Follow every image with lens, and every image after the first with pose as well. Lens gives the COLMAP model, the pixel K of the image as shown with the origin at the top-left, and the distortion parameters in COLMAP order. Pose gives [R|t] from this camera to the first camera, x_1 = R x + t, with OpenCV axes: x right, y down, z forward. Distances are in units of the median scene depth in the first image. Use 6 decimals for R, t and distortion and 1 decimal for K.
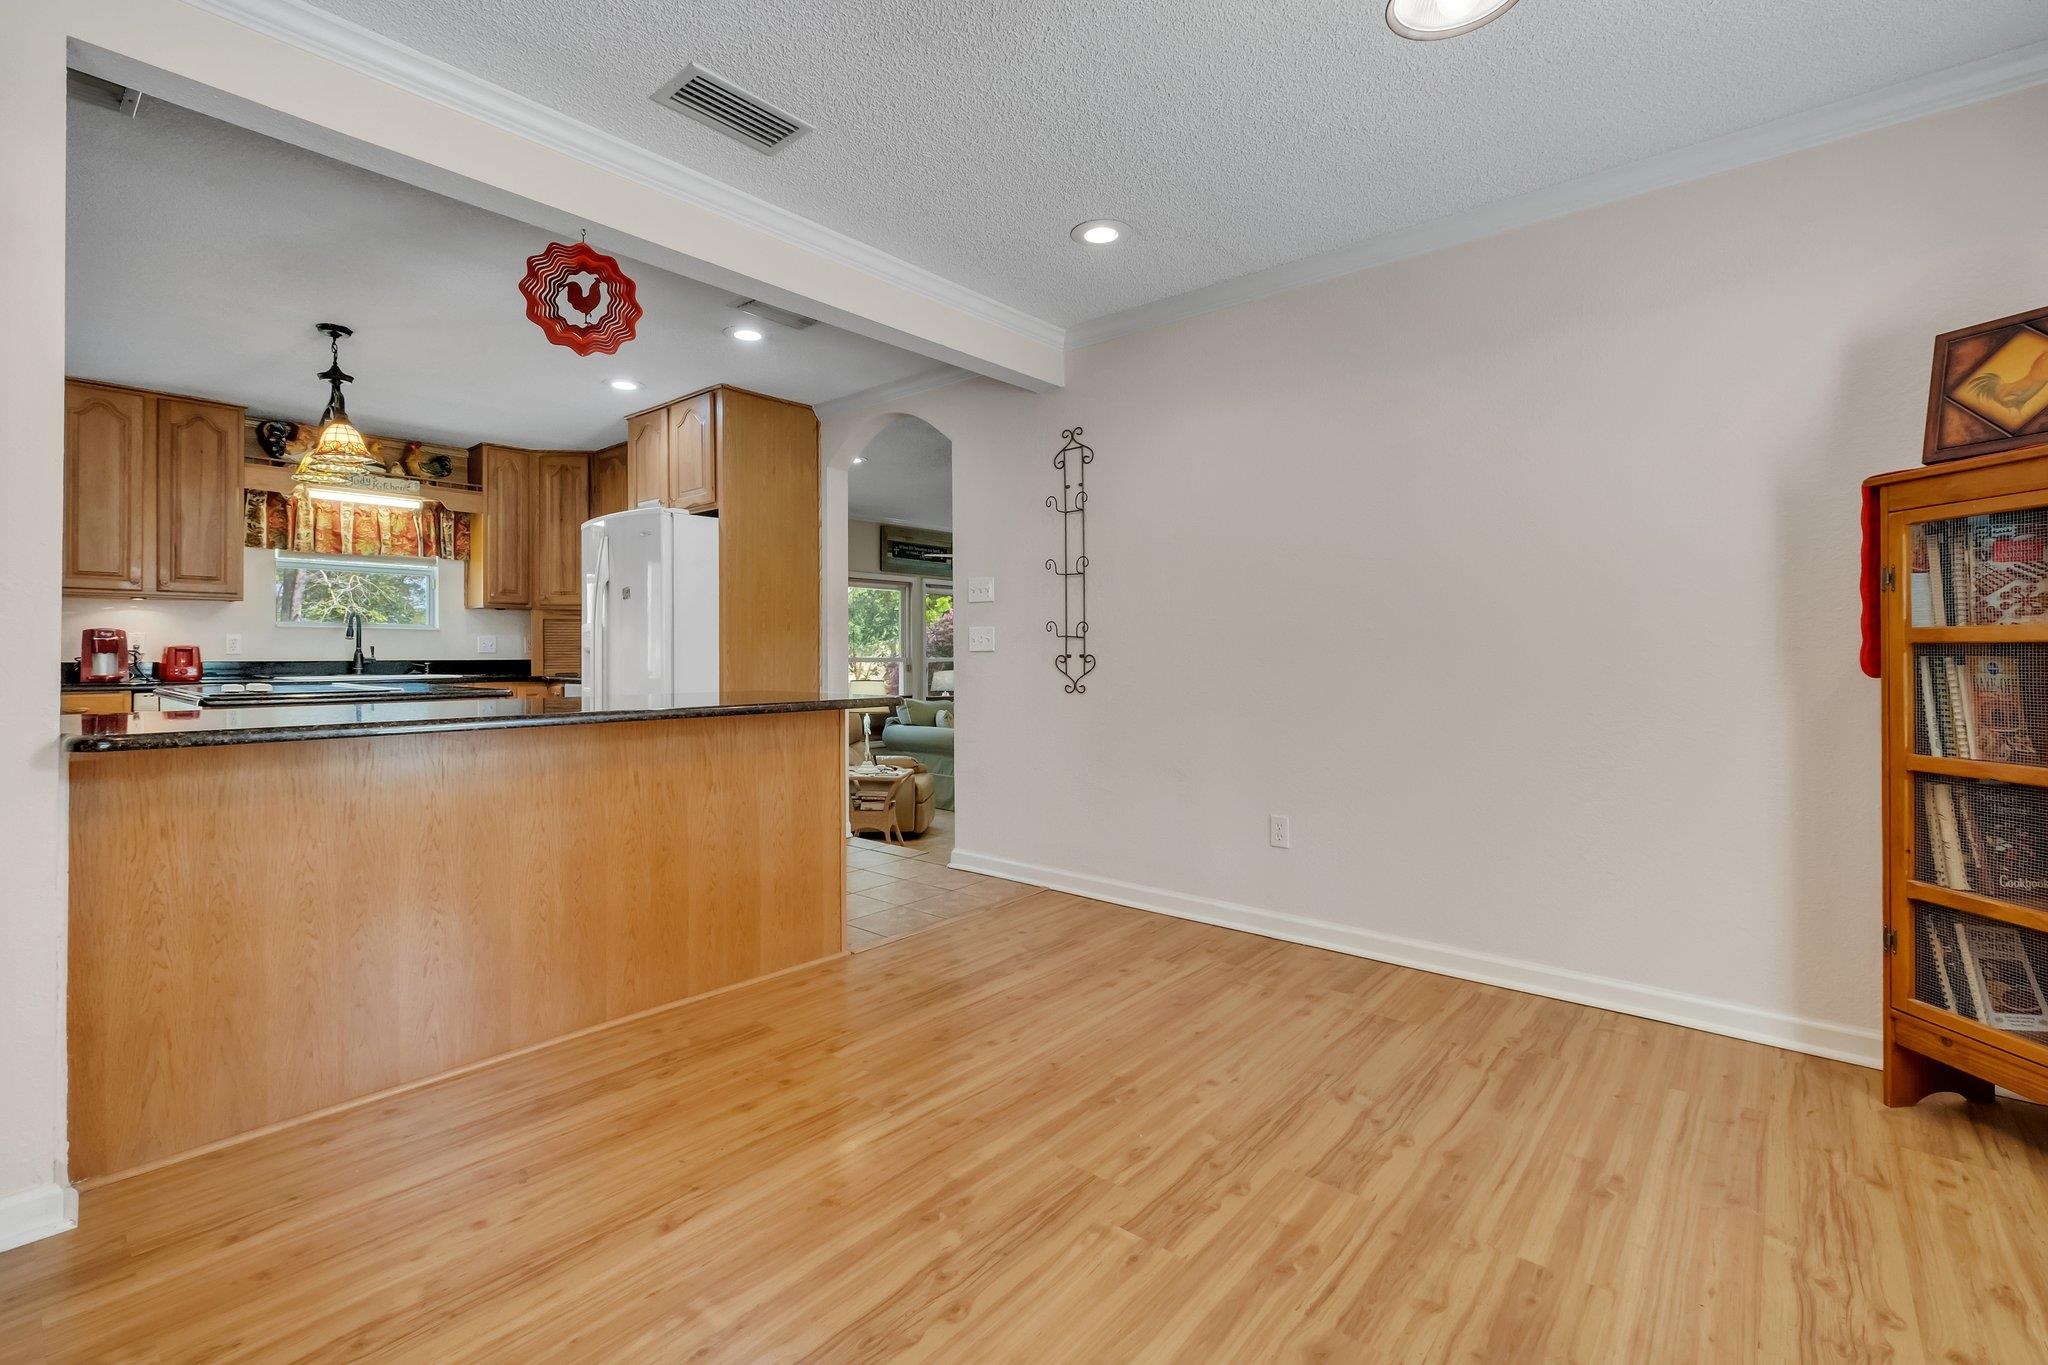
lens RADIAL K [[902.3, 0, 1026.2], [0, 902.3, 654.9], [0, 0, 1]] dist [-0.009055, 0.001776]
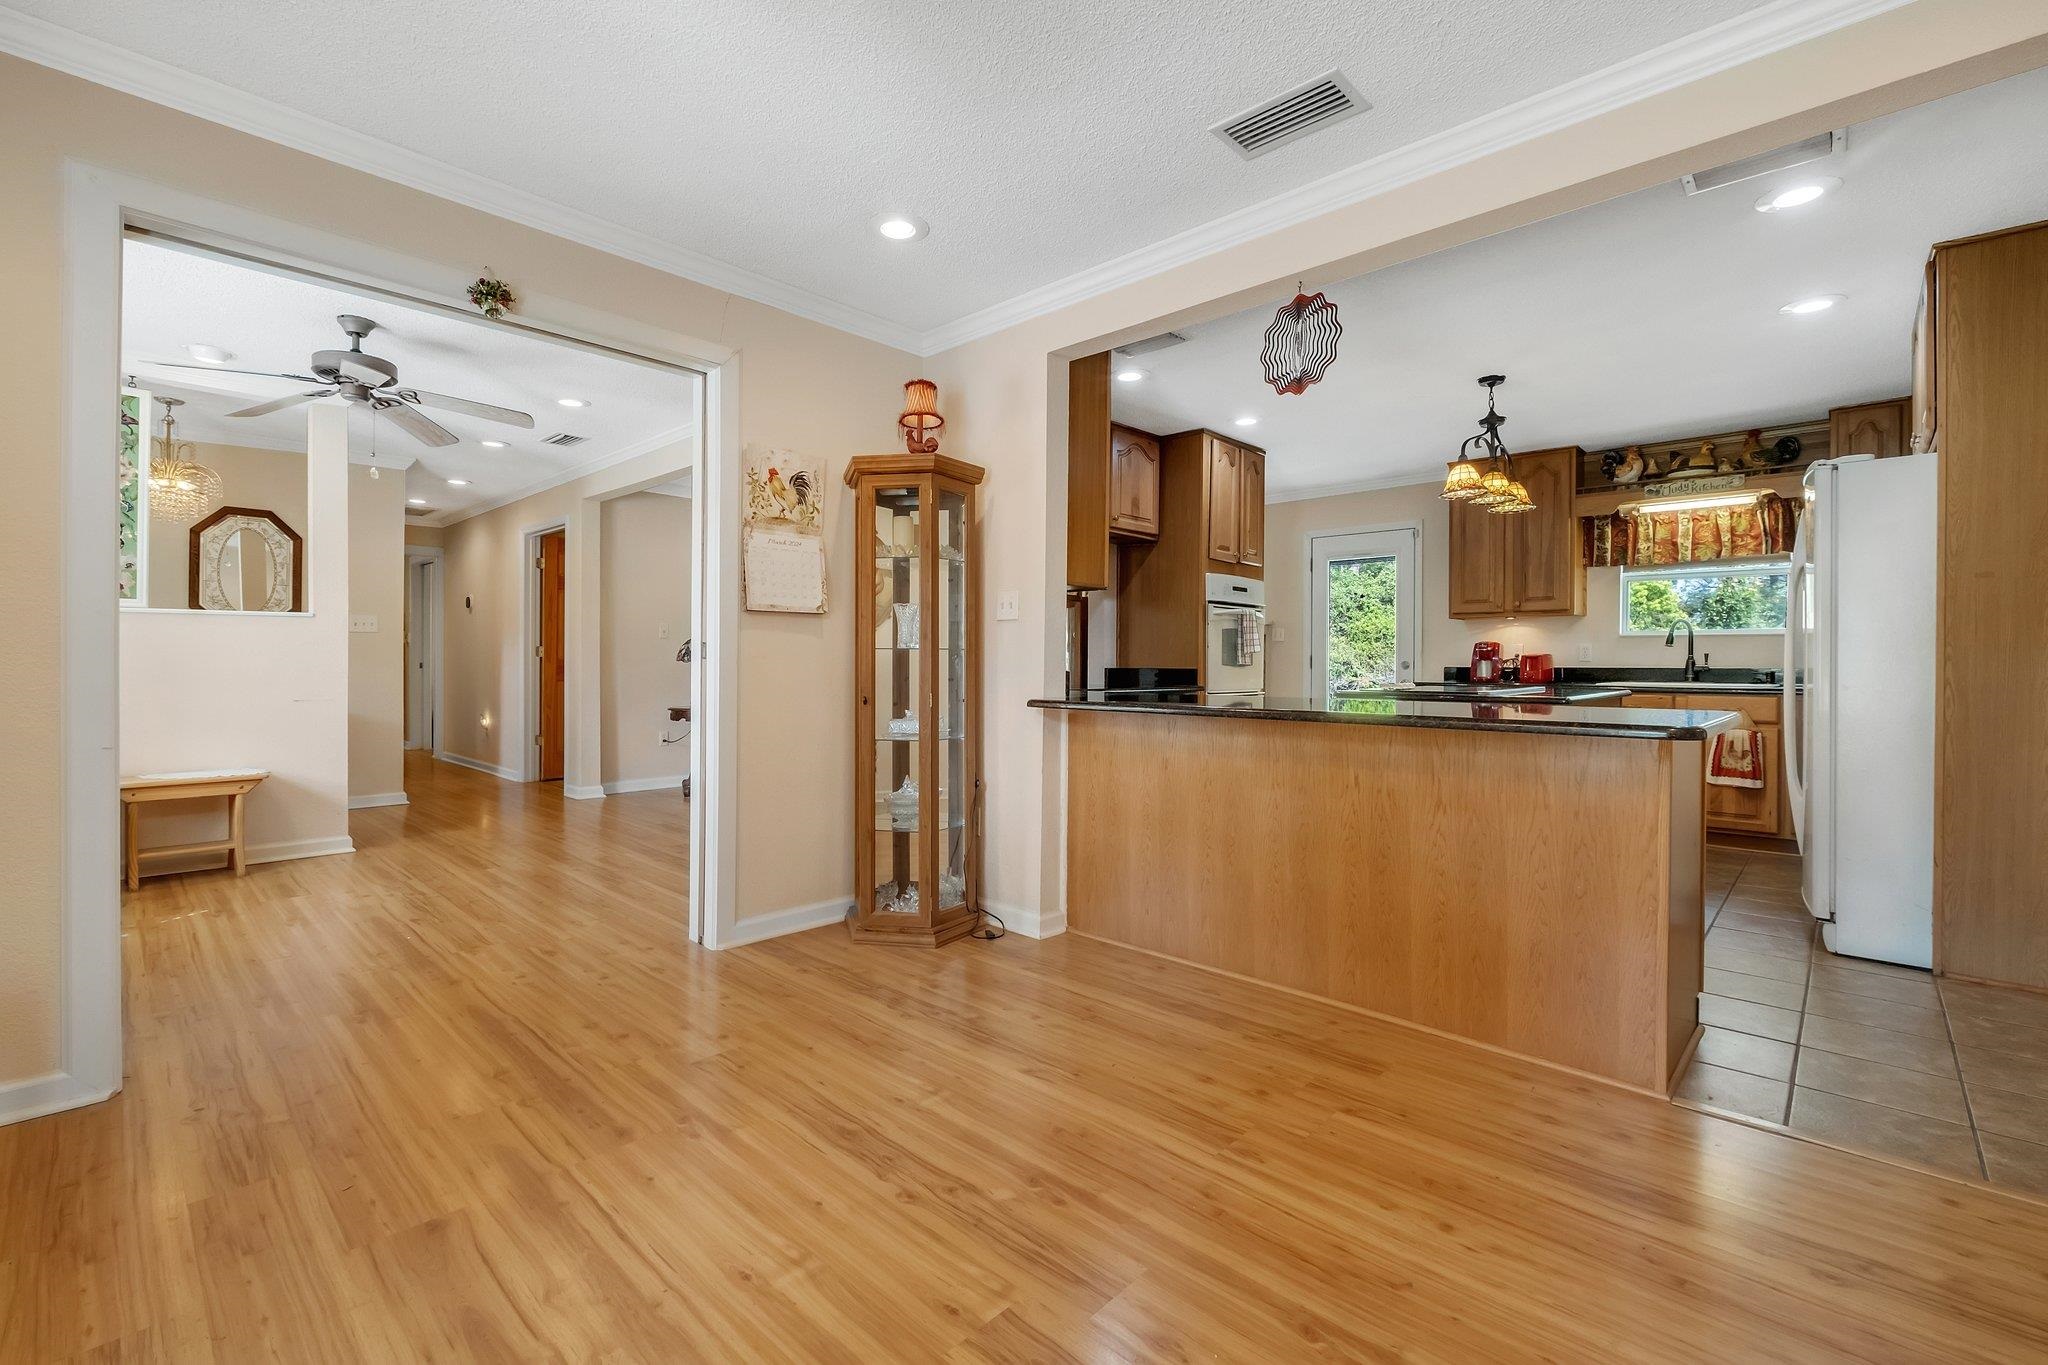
lens RADIAL K [[902.3, 0, 1016.5], [0, 902.3, 670.0], [0, 0, 1]] dist [-0.009055, 0.001776]
pose [[-0.063507, 0.010078, -0.997930, 0.328721], [-0.003710, 0.999940, 0.010334, 0.001169], [0.997974, 0.004358, -0.063466, 0.357644]]
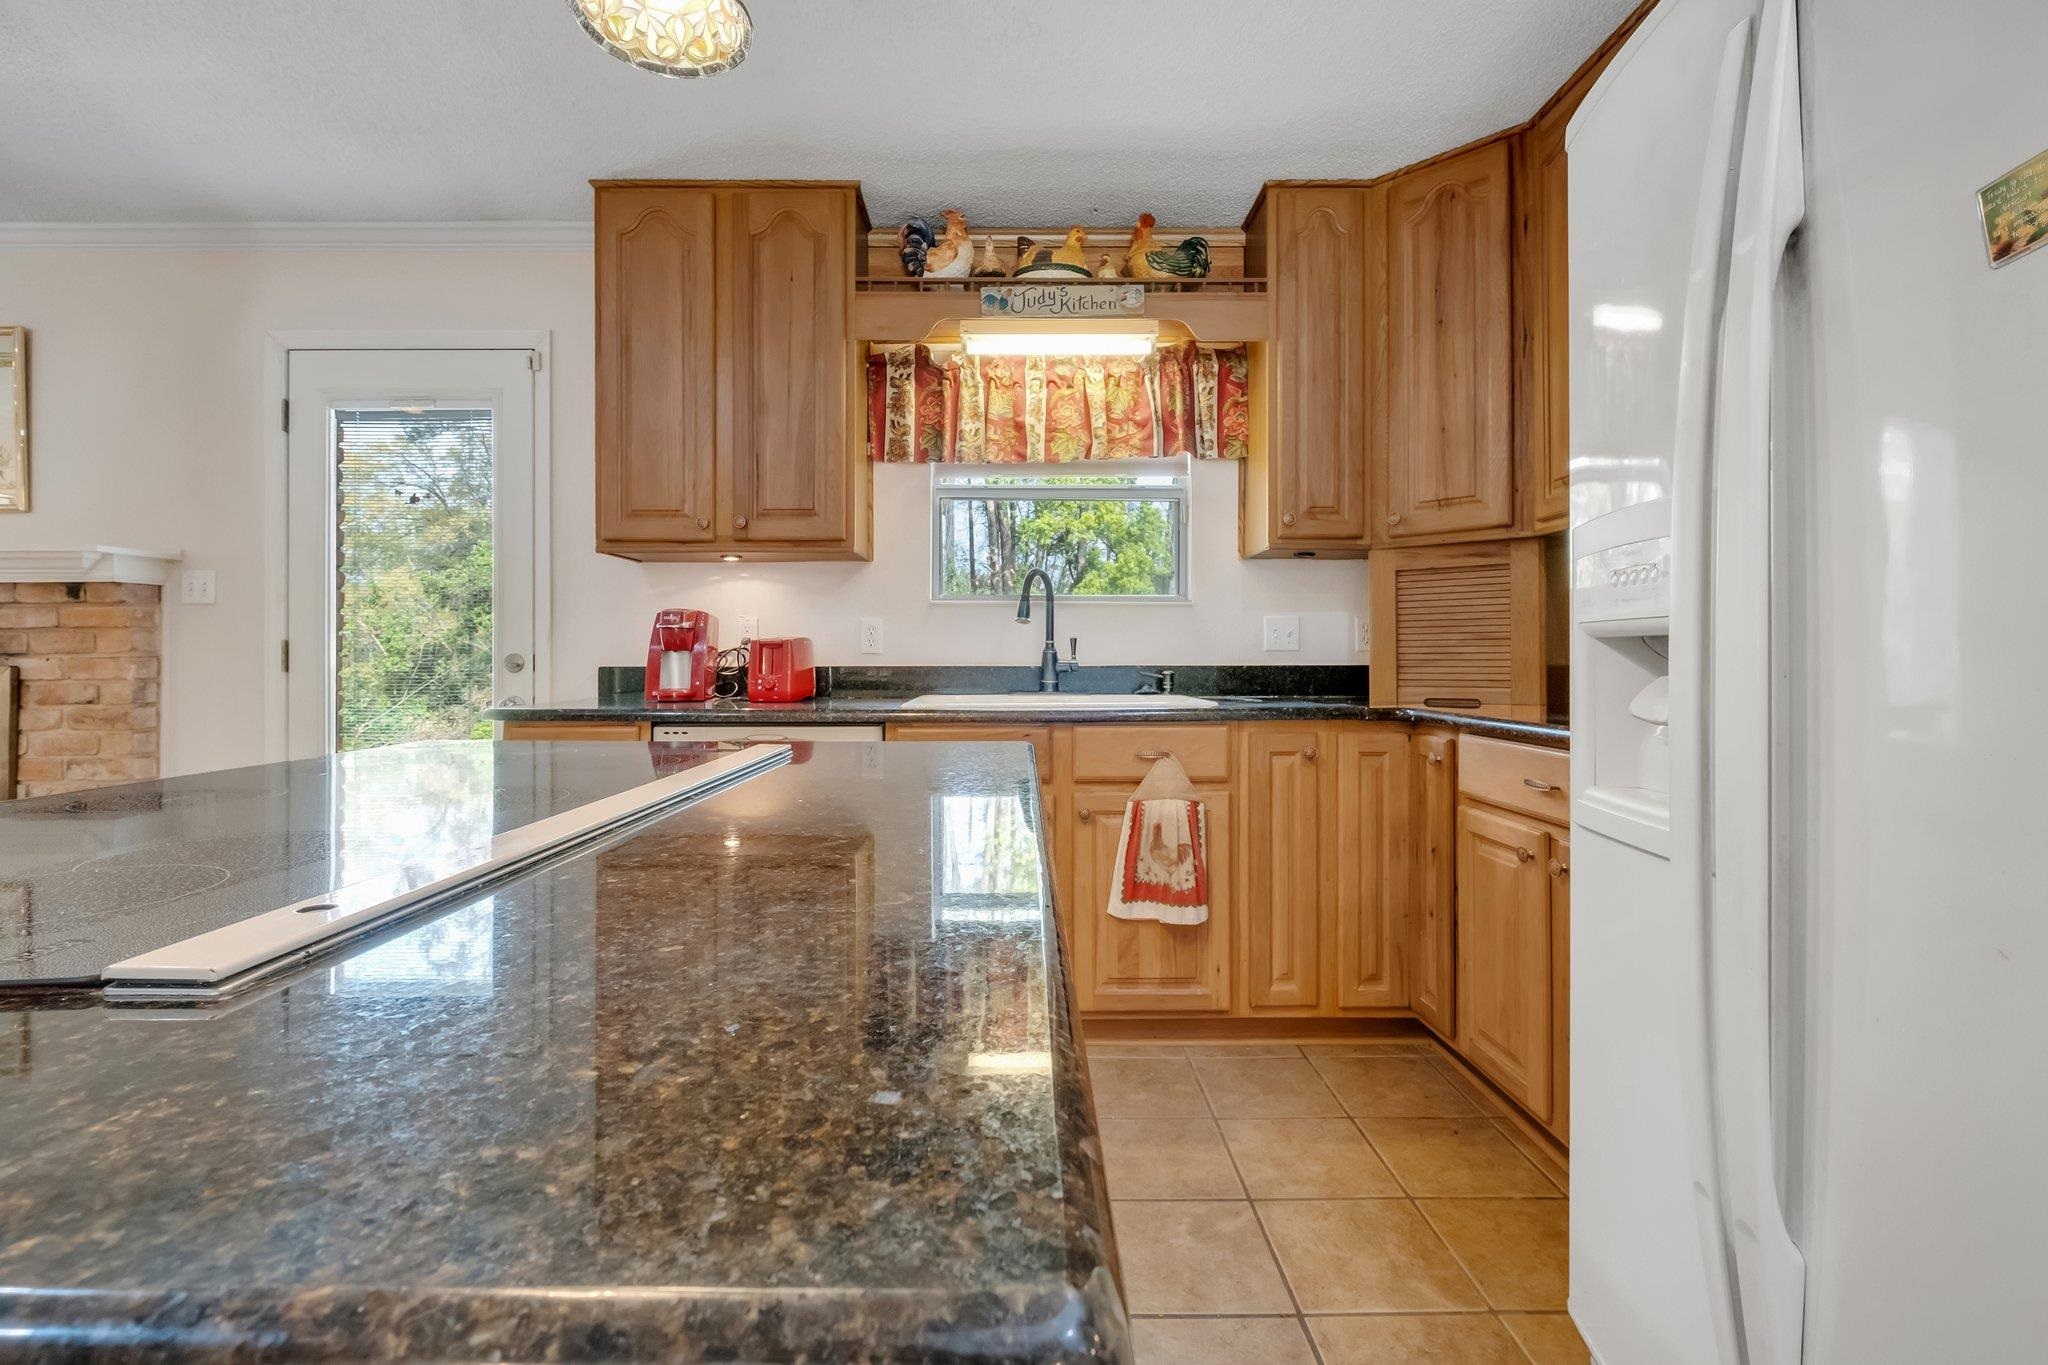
lens RADIAL K [[902.3, 0, 1009.3], [0, 902.3, 659.6], [0, 0, 1]] dist [-0.009055, 0.001776]
pose [[0.636902, 0.002753, -0.770940, -0.404142], [-0.001705, 0.999996, 0.002162, 0.001660], [0.770943, -0.000063, 0.636905, 0.731912]]
